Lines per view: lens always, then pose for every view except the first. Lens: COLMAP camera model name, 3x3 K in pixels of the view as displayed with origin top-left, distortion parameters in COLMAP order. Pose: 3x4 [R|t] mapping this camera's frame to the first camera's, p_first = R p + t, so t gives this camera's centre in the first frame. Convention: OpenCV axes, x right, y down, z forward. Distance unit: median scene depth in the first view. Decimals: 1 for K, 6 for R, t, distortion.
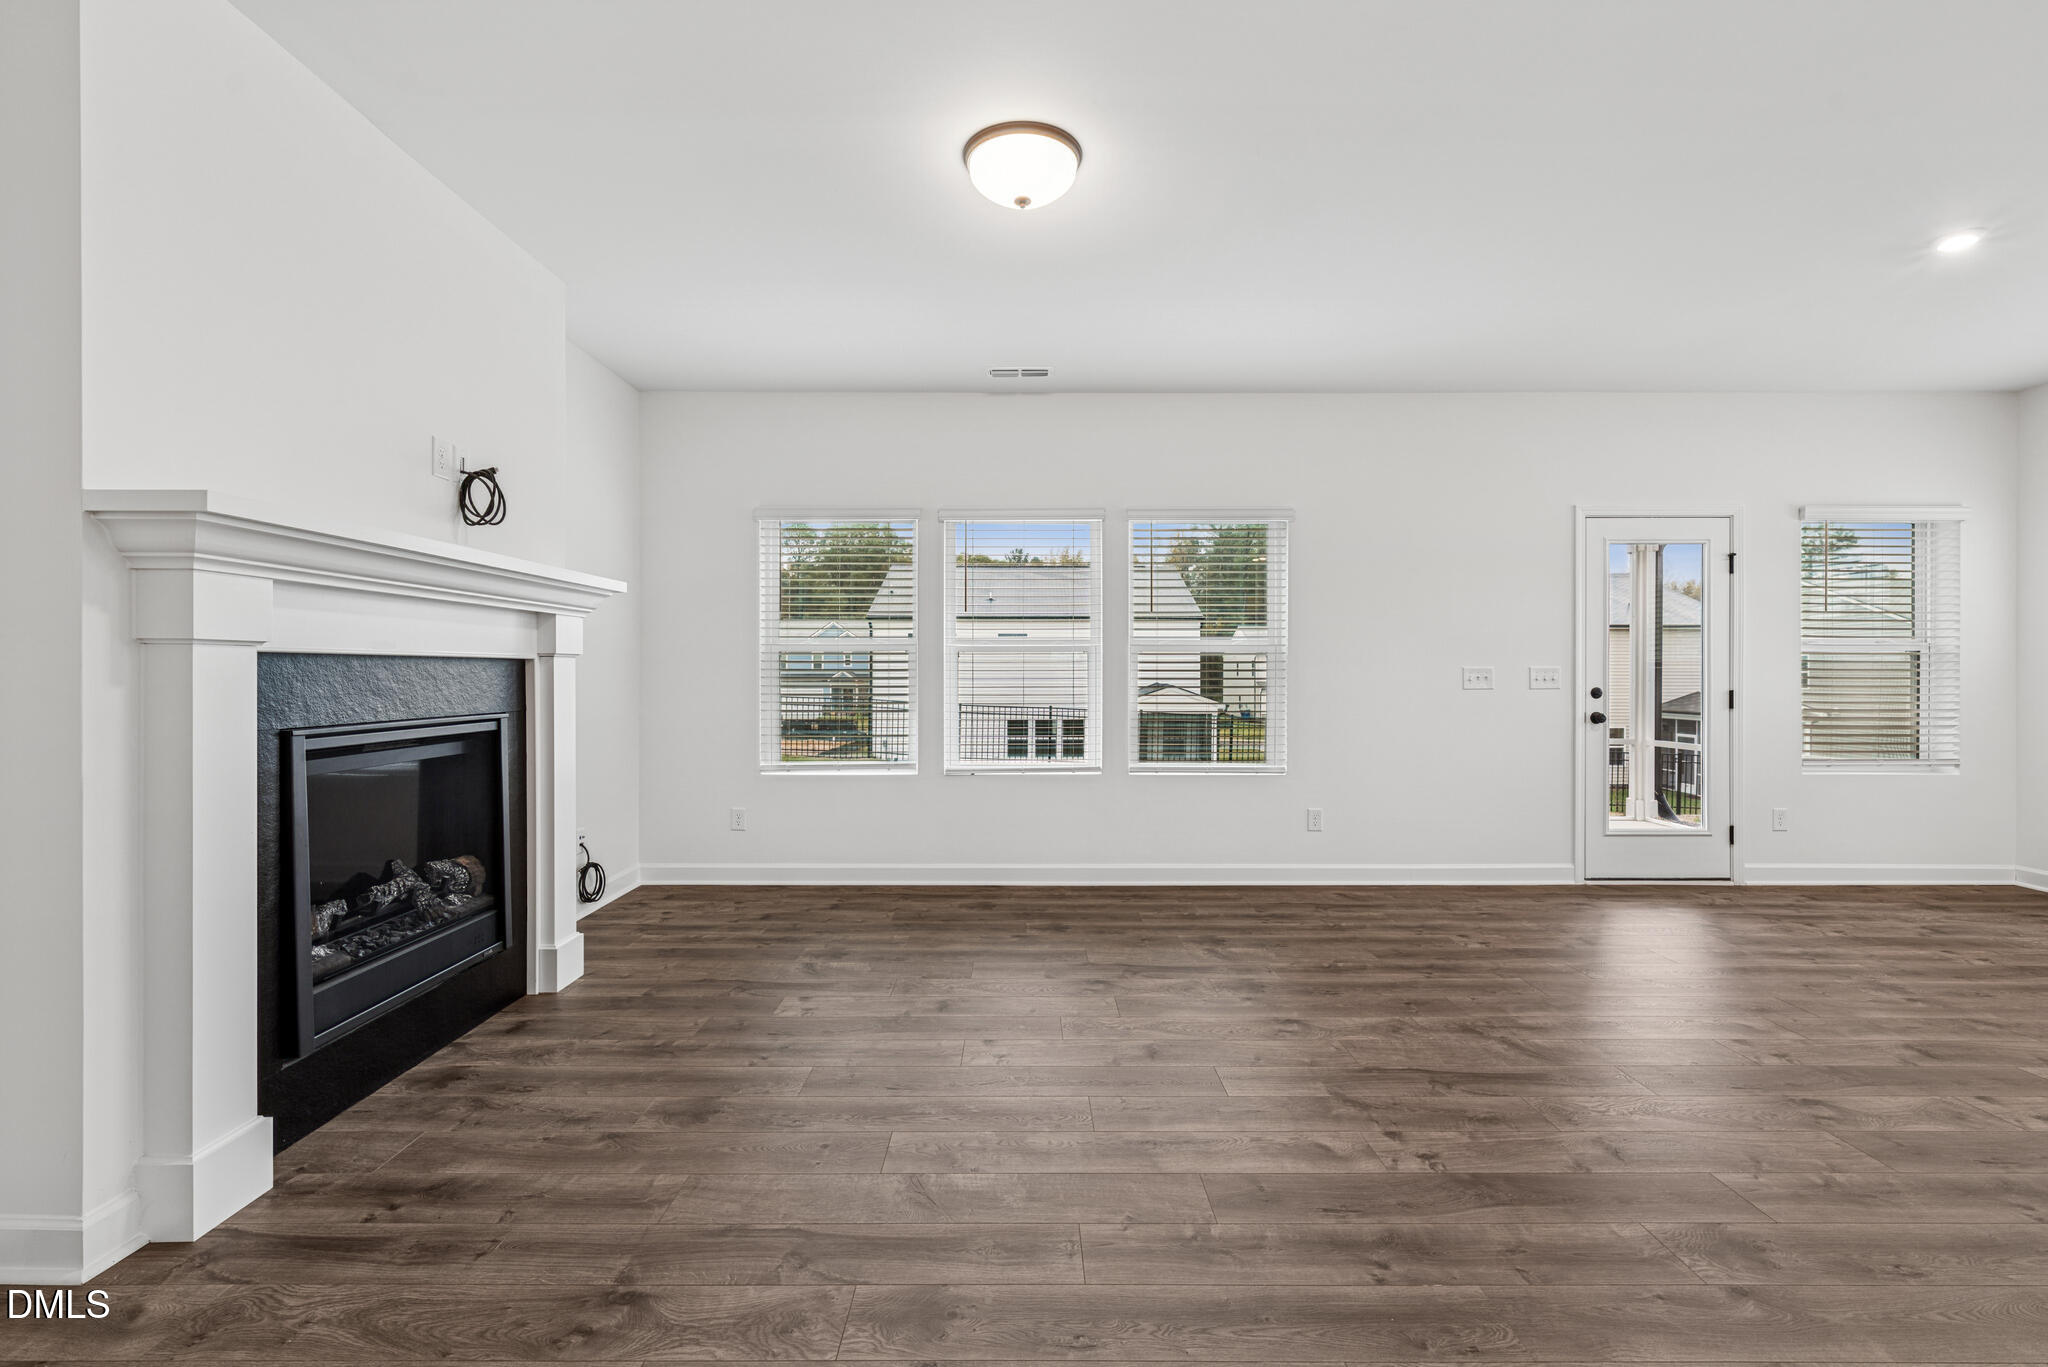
lens RADIAL K [[884.6, 0, 1024.7], [0, 884.6, 676.2], [0, 0, 1]] dist [0.001029, 0.000585]
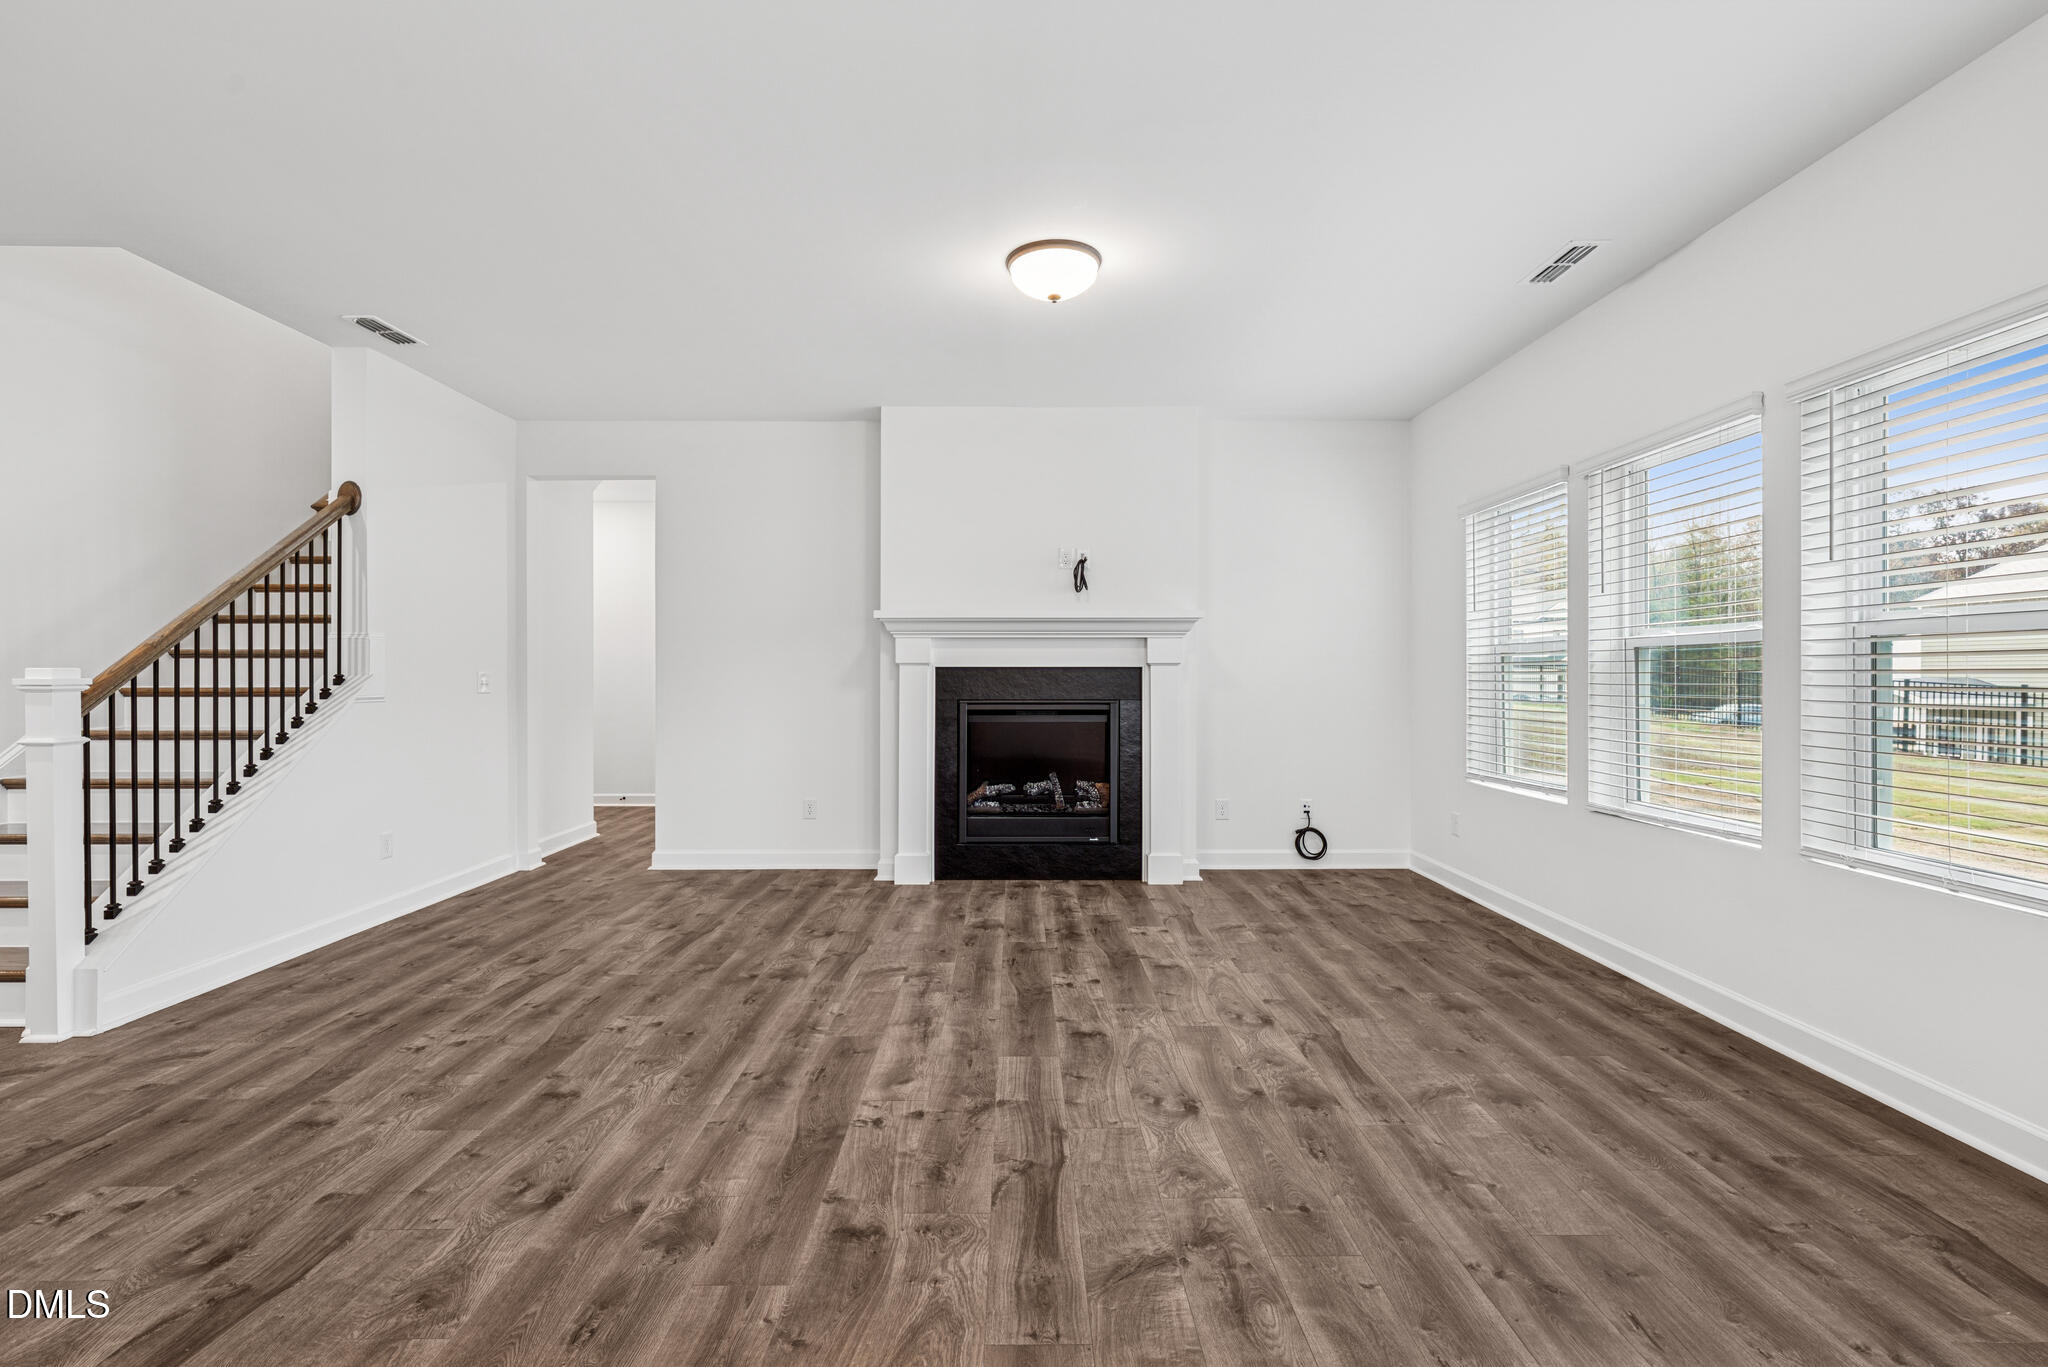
lens RADIAL K [[891.1, 0, 1019.3], [0, 891.1, 678.3], [0, 0, 1]] dist [0.003176, 0.000216]
pose [[0.006285, 0.002092, -0.999978, 0.857416], [-0.003511, 0.999992, 0.002070, -0.002360], [0.999974, 0.003498, 0.006292, 0.645462]]
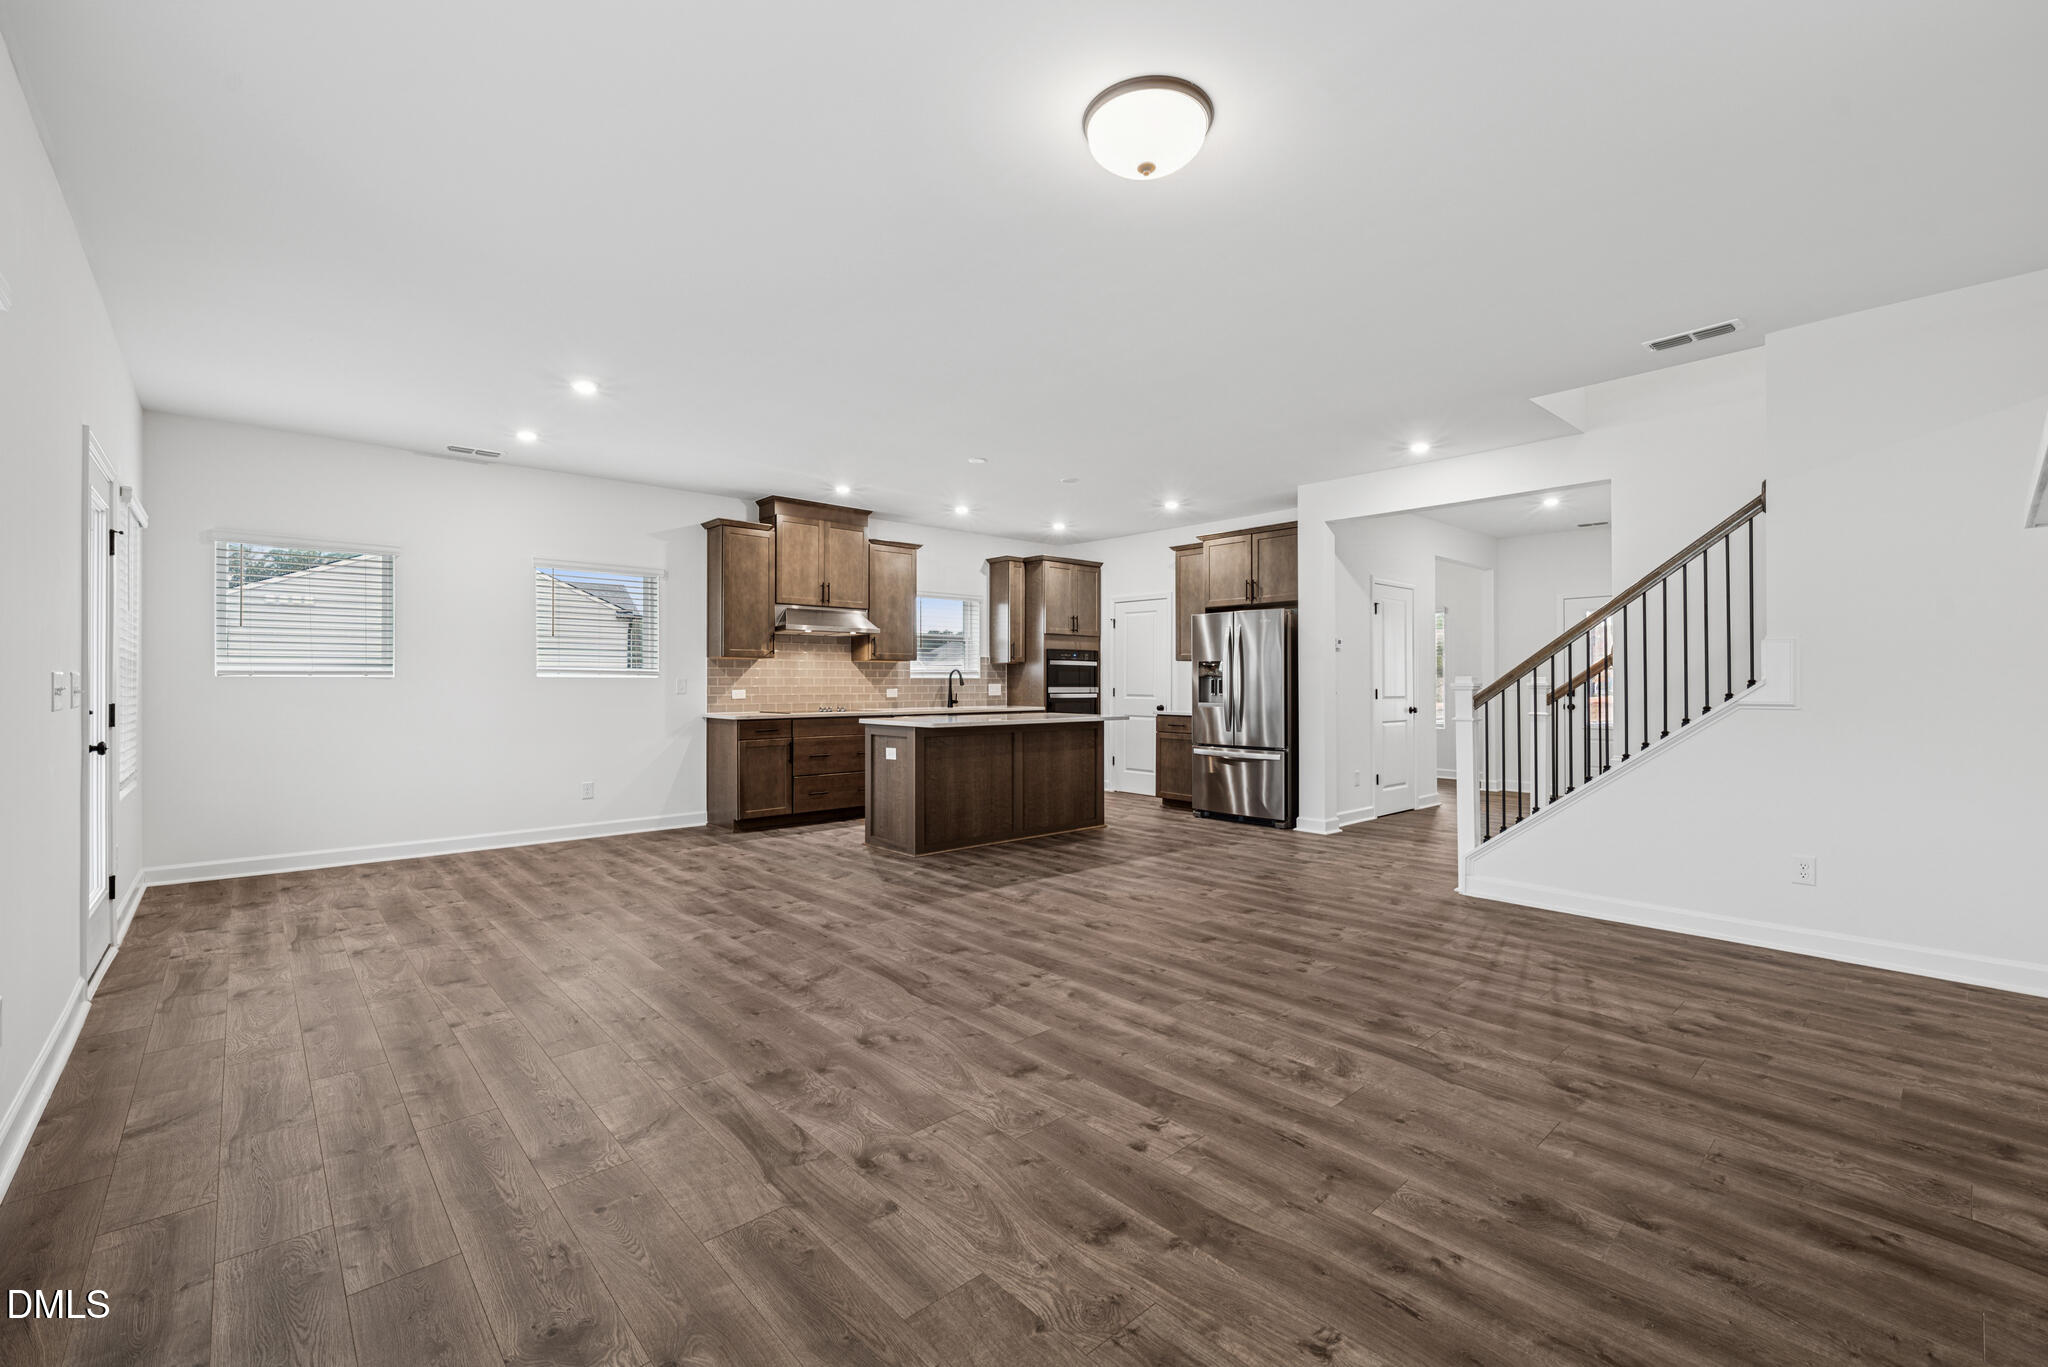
lens RADIAL K [[864.5, 0, 1016.2], [0, 864.5, 677.6], [0, 0, 1]] dist [0.000787, -0.000264]
pose [[-0.669668, 0.004077, 0.742649, -0.394834], [0.003039, 0.999992, -0.002750, -0.003331], [-0.742654, 0.000415, -0.669675, 1.163830]]
